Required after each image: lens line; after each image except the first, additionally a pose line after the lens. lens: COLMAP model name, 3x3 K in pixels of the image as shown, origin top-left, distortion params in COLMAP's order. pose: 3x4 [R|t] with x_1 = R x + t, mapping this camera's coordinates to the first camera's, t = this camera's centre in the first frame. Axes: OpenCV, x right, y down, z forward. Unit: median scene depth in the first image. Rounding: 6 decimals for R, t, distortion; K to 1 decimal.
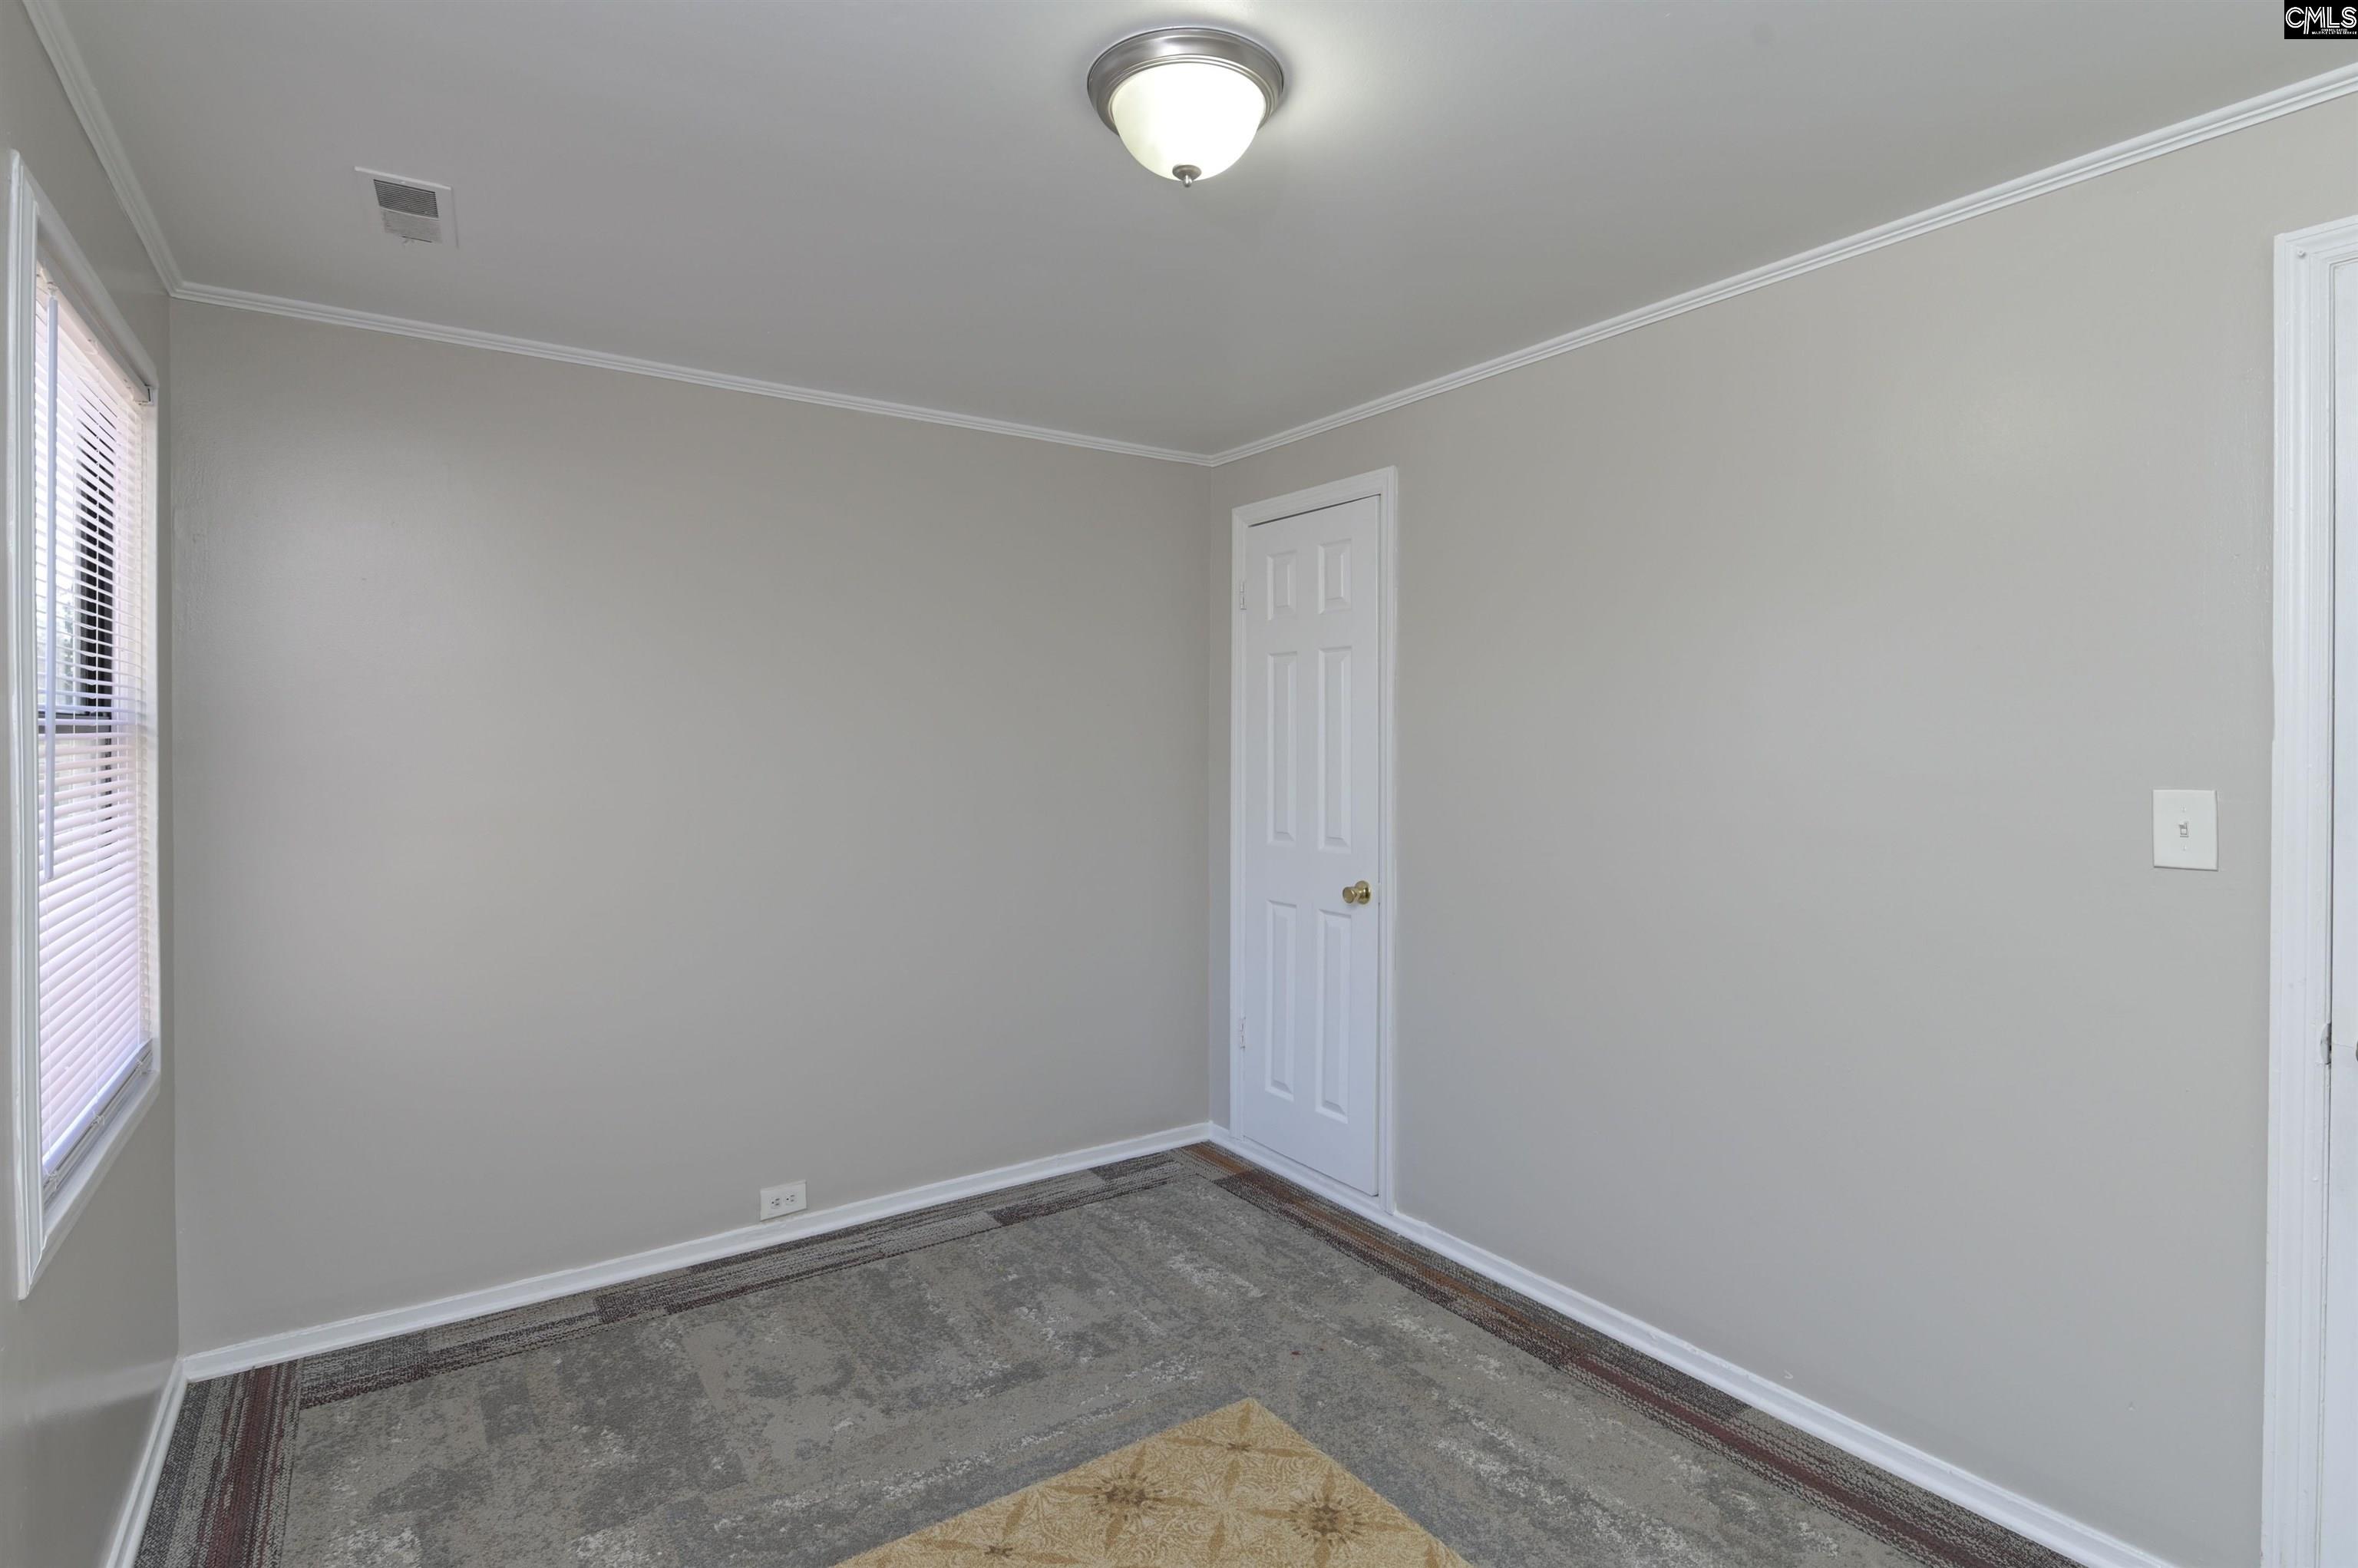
lens RADIAL K [[1197.9, 0, 1148.0], [0, 1197.9, 743.8], [0, 0, 1]] dist [0.008174, -0.010155]
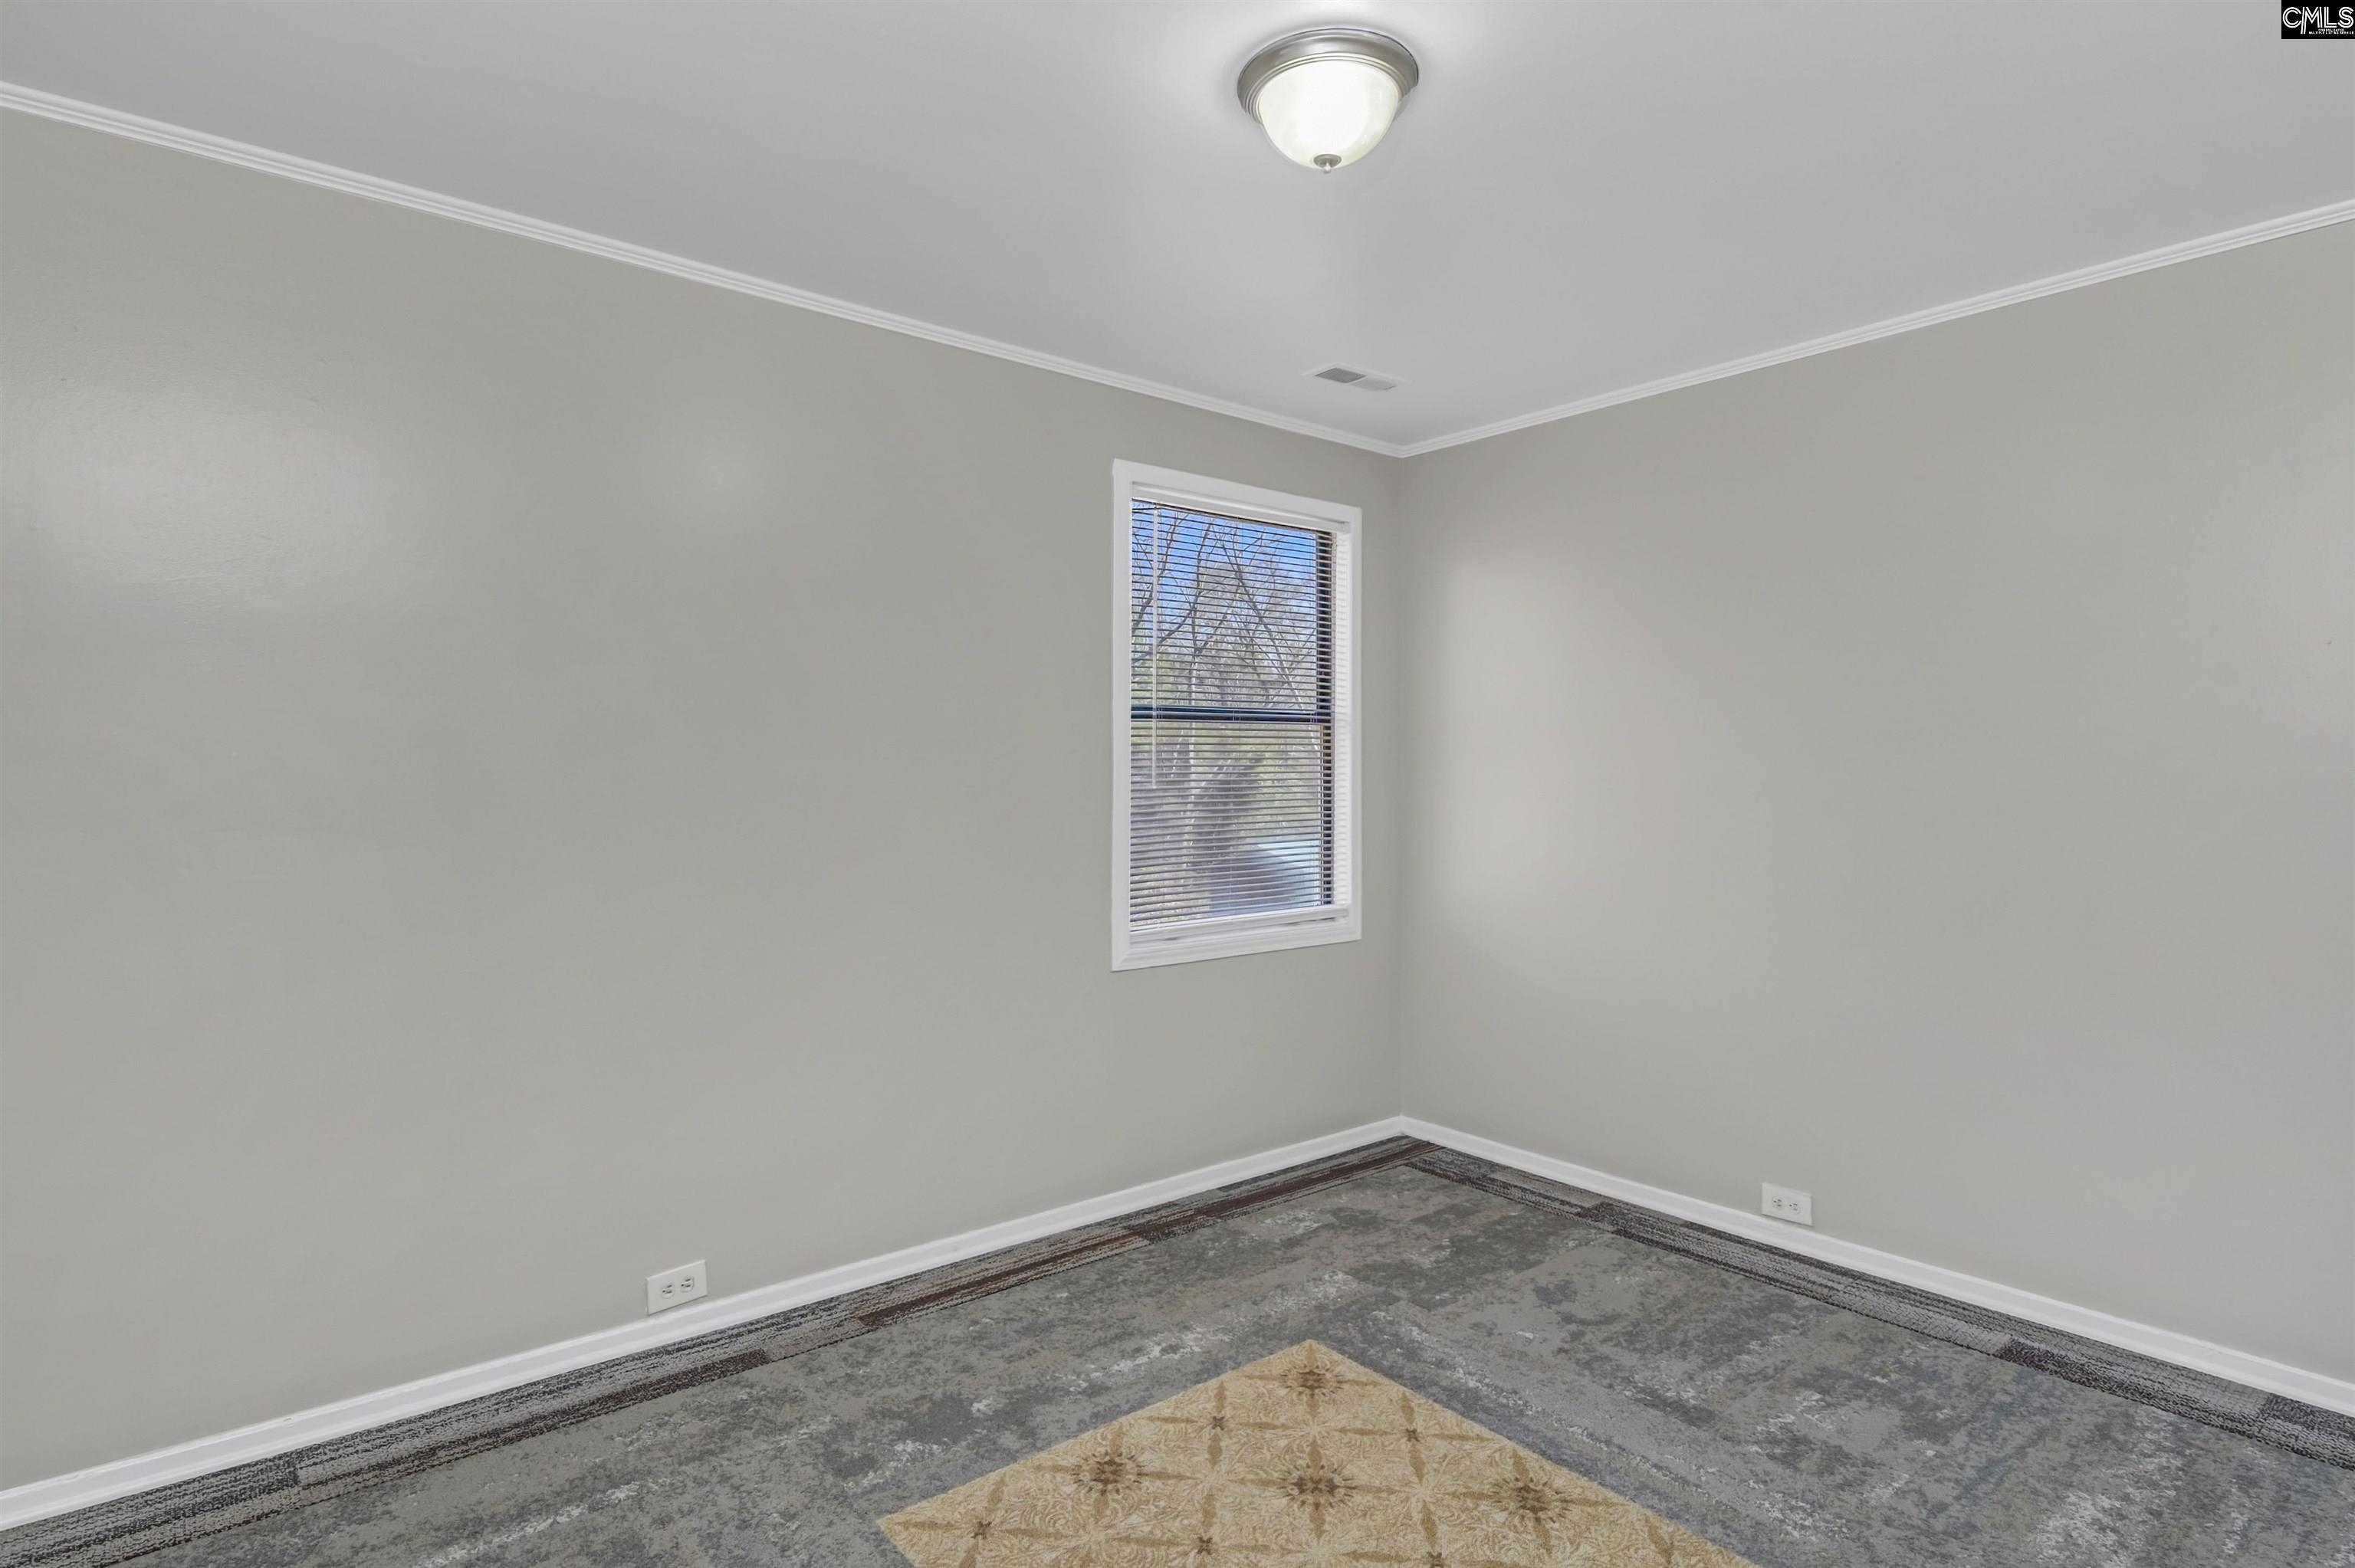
lens RADIAL K [[1196.3, 0, 1168.0], [0, 1196.3, 775.7], [0, 0, 1]] dist [0.008174, -0.010155]
pose [[0.085010, 0.005893, -0.996363, 0.692240], [-0.009480, 0.999942, 0.005106, 0.045128], [0.996335, 0.009012, 0.085061, 0.491336]]
